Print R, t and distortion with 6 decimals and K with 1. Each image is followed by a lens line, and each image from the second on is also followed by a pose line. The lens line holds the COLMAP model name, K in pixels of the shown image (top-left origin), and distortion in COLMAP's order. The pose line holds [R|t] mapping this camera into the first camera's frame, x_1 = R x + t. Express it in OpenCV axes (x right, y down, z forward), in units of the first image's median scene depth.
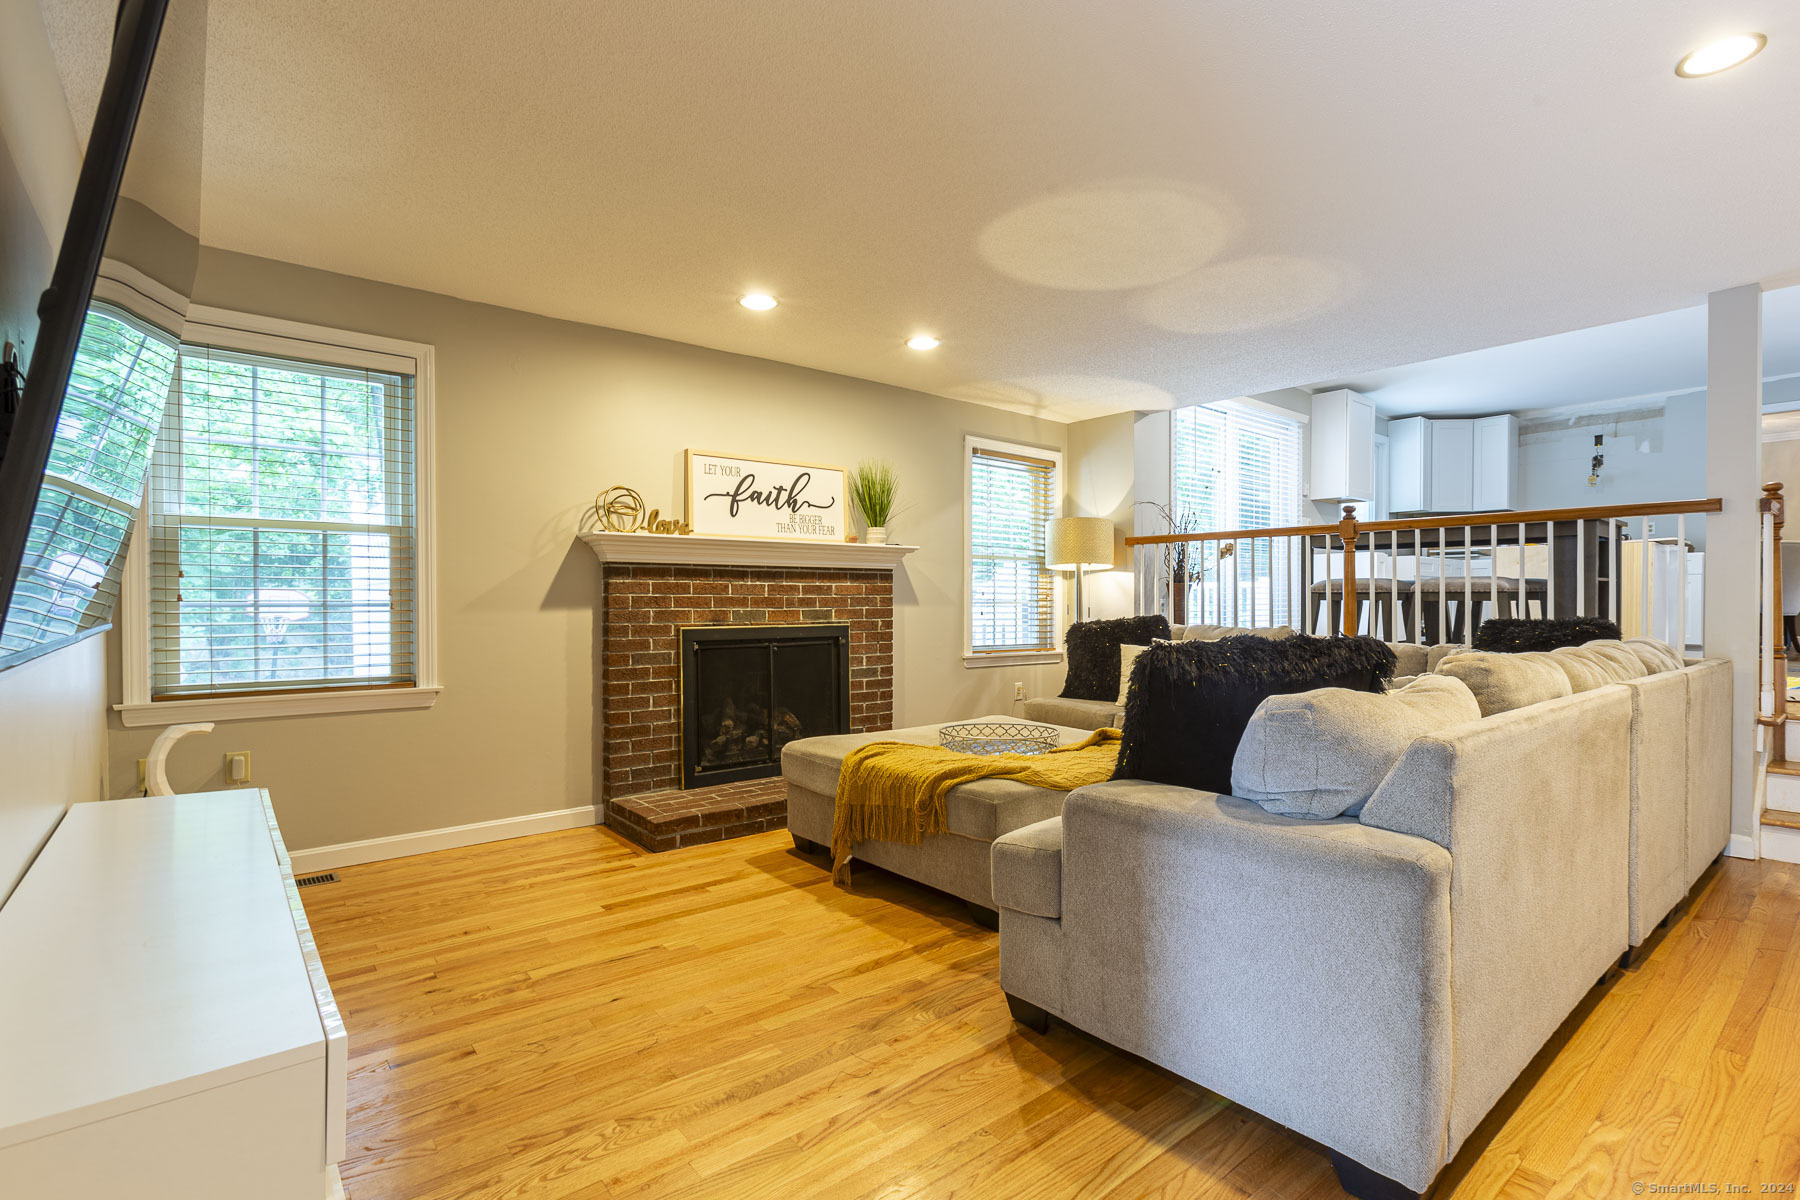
lens RADIAL K [[817.9, 0, 894.9], [0, 817.9, 598.2], [0, 0, 1]] dist [-0.013437, 0.007837]
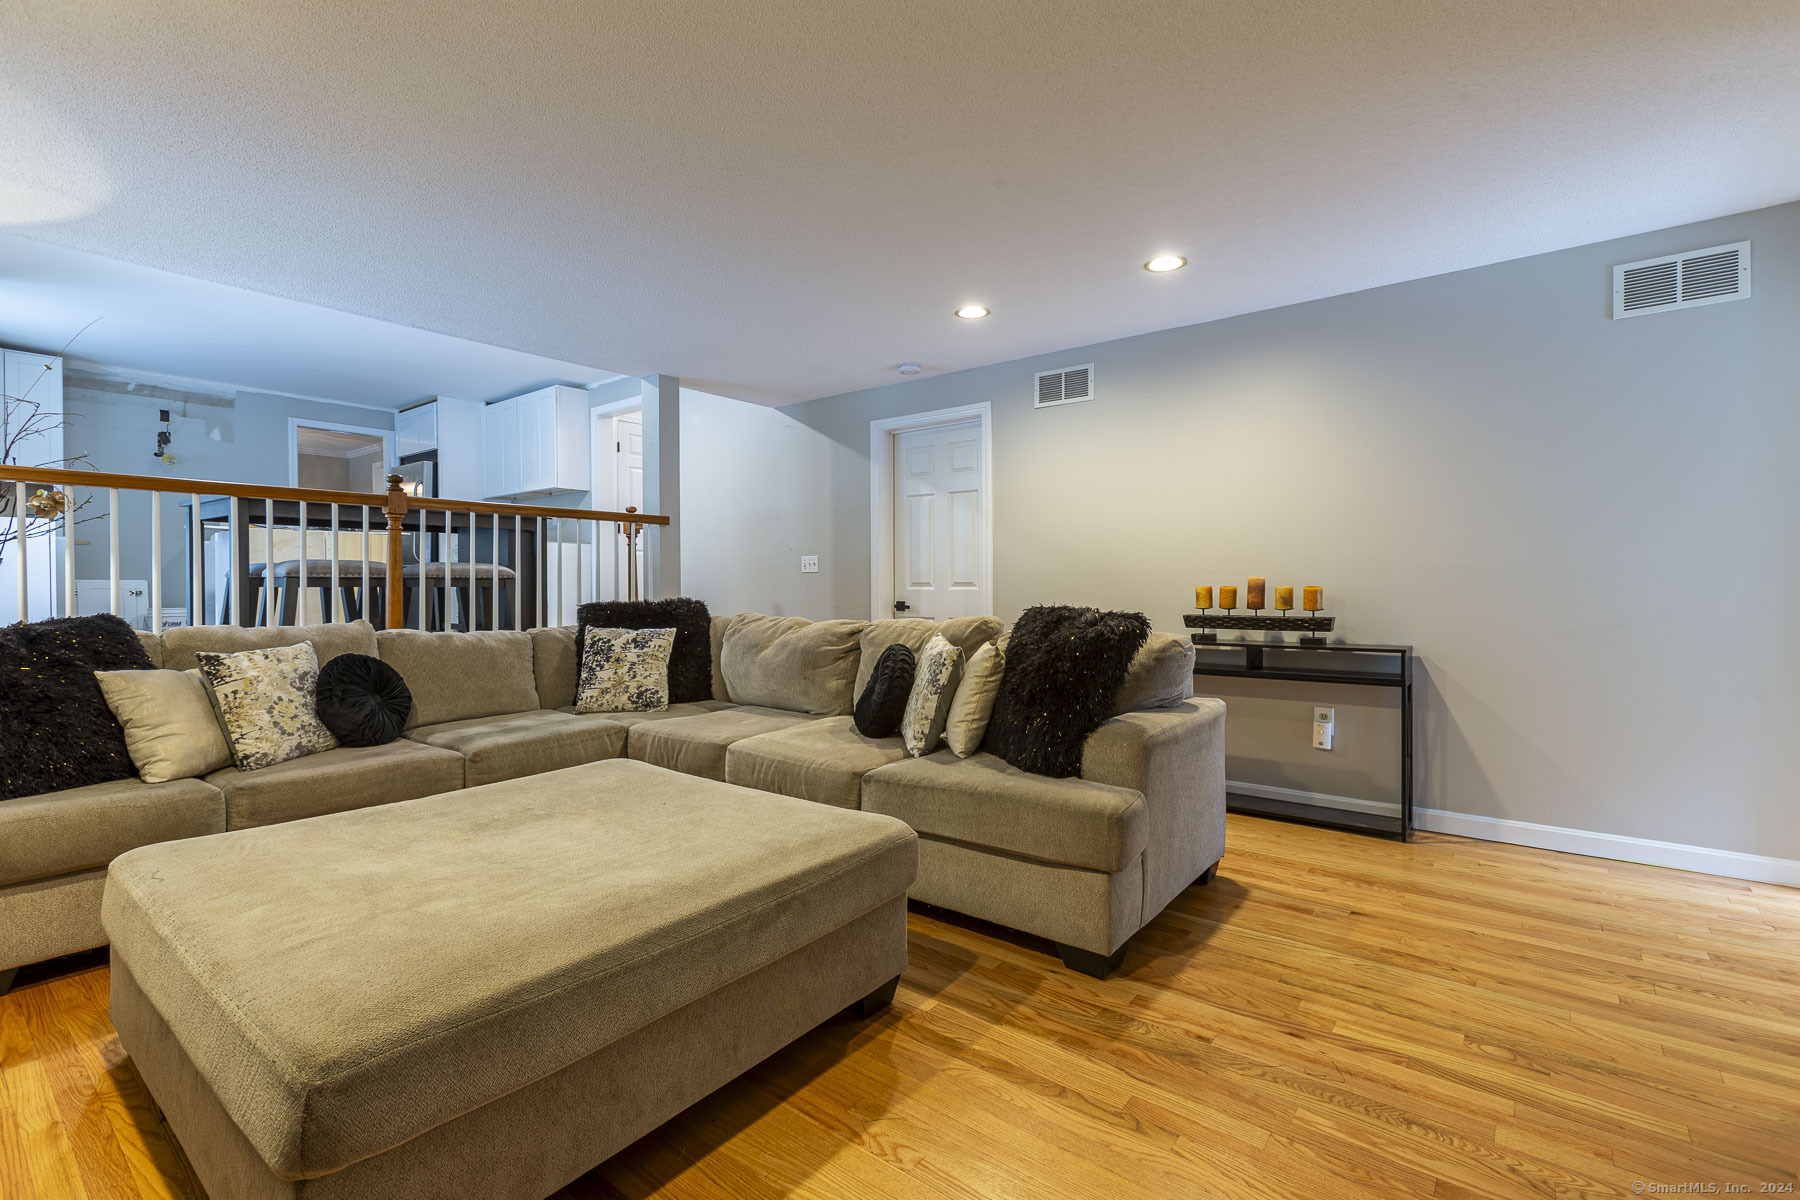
lens RADIAL K [[817.9, 0, 892.7], [0, 817.9, 603.4], [0, 0, 1]] dist [-0.013437, 0.007837]
pose [[-0.210894, -0.018395, 0.977336, -0.668058], [0.004264, 0.999796, 0.019738, 0.010974], [-0.977500, 0.008330, -0.210773, 1.223150]]
